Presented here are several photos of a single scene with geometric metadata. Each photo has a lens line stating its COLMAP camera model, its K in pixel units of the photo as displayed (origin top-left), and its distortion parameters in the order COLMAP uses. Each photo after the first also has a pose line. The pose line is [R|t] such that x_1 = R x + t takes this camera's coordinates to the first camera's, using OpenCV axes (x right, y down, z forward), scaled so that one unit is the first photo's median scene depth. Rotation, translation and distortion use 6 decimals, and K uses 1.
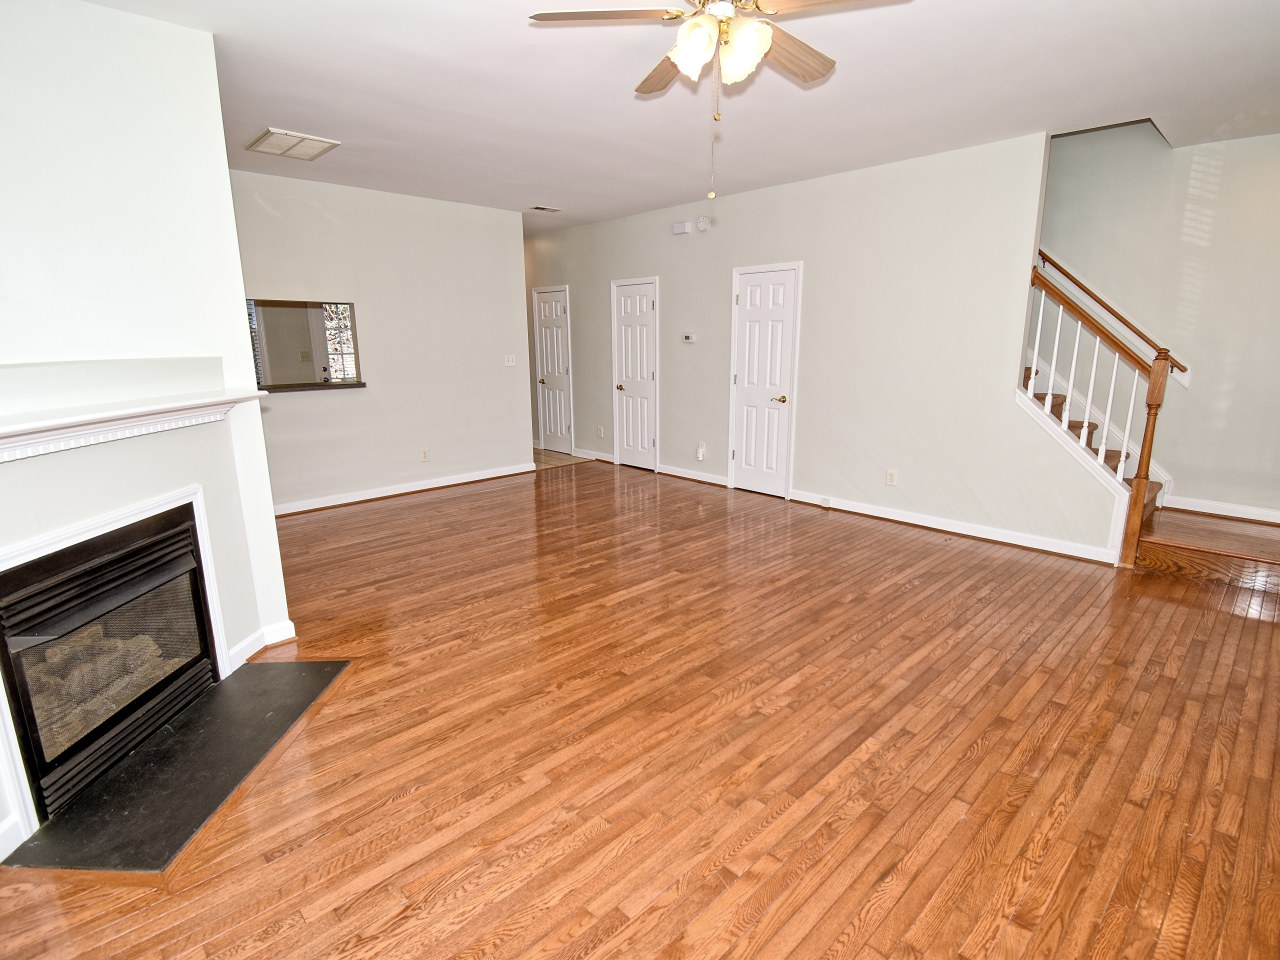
lens RADIAL K [[641.5, 0, 640.0], [0, 641.5, 480.0], [0, 0, 1]] dist [0.001476, -0.016437]
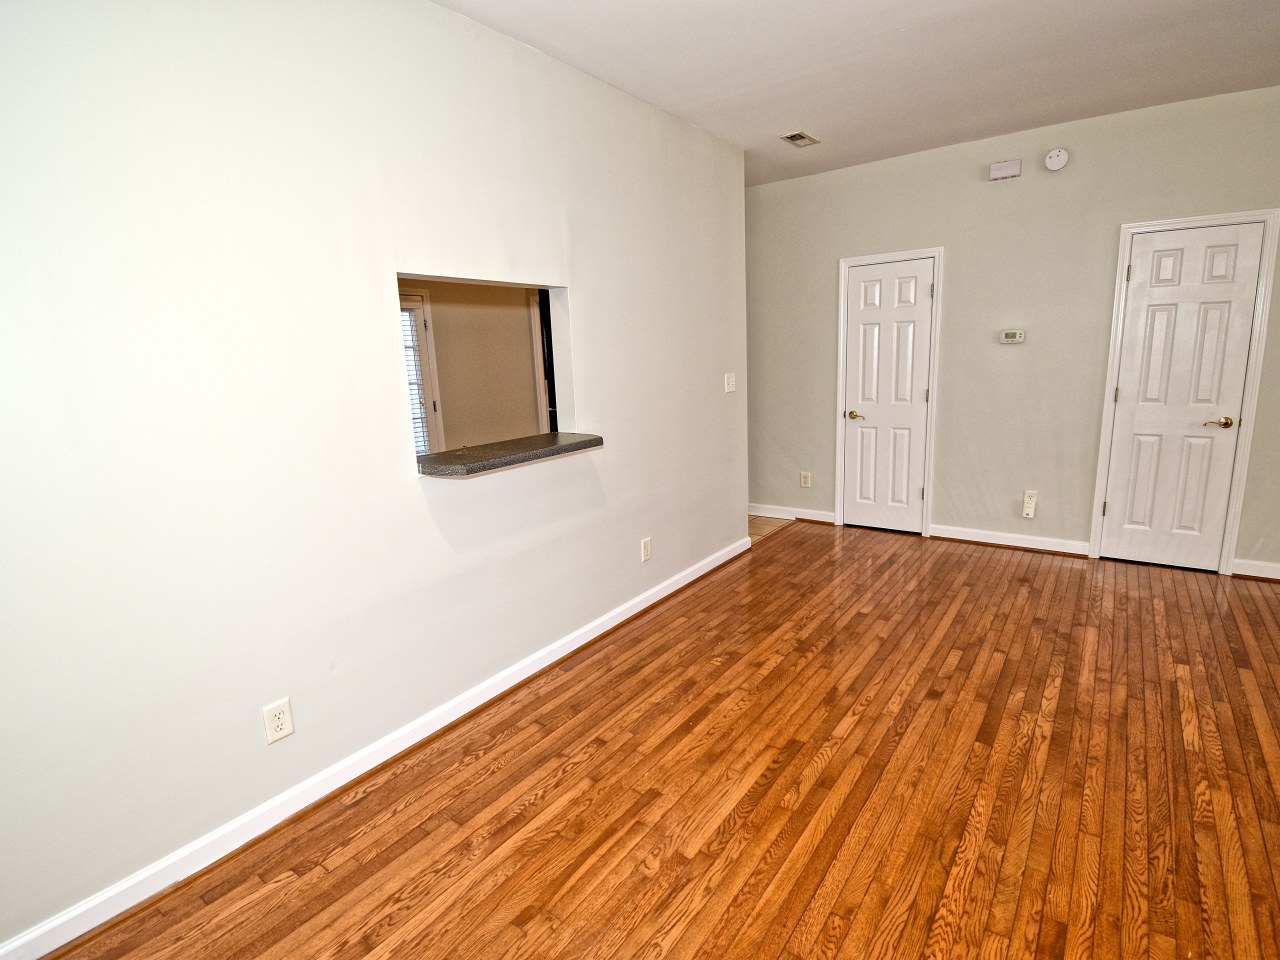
lens RADIAL K [[641.5, 0, 640.0], [0, 641.5, 480.0], [0, 0, 1]] dist [0.001476, -0.016437]
pose [[0.984842, -0.071237, 0.158148, -0.714478], [0.074792, 0.997060, -0.016634, -0.155990], [-0.156498, 0.028211, 0.987275, 0.698634]]
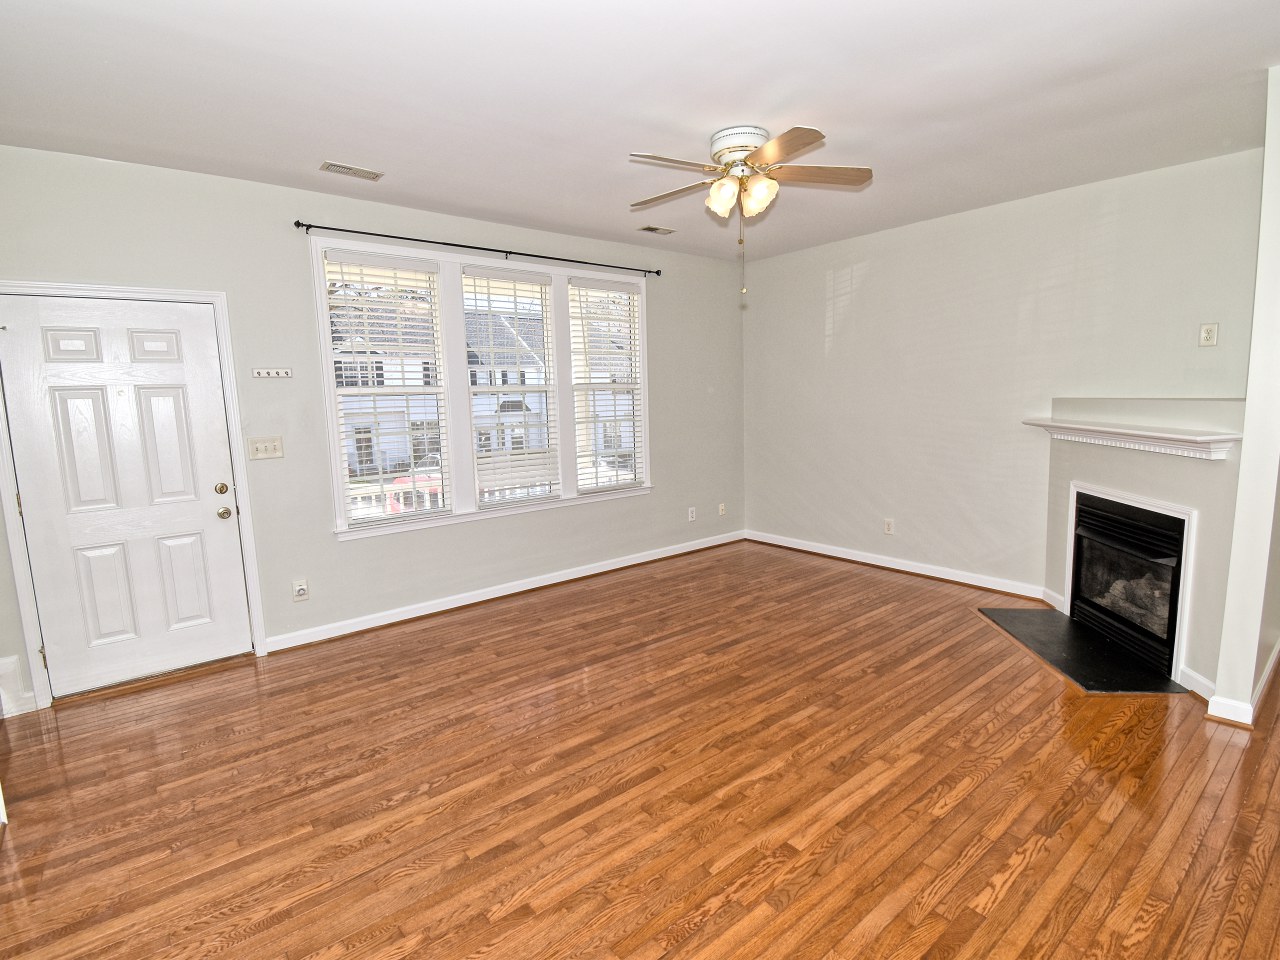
lens RADIAL K [[641.5, 0, 640.0], [0, 641.5, 480.0], [0, 0, 1]] dist [0.001476, -0.016437]
pose [[-0.996778, 0.024954, 0.076235, 0.146276], [0.049544, 0.938963, 0.340432, -0.339360], [-0.063087, 0.343112, -0.937173, 1.503645]]
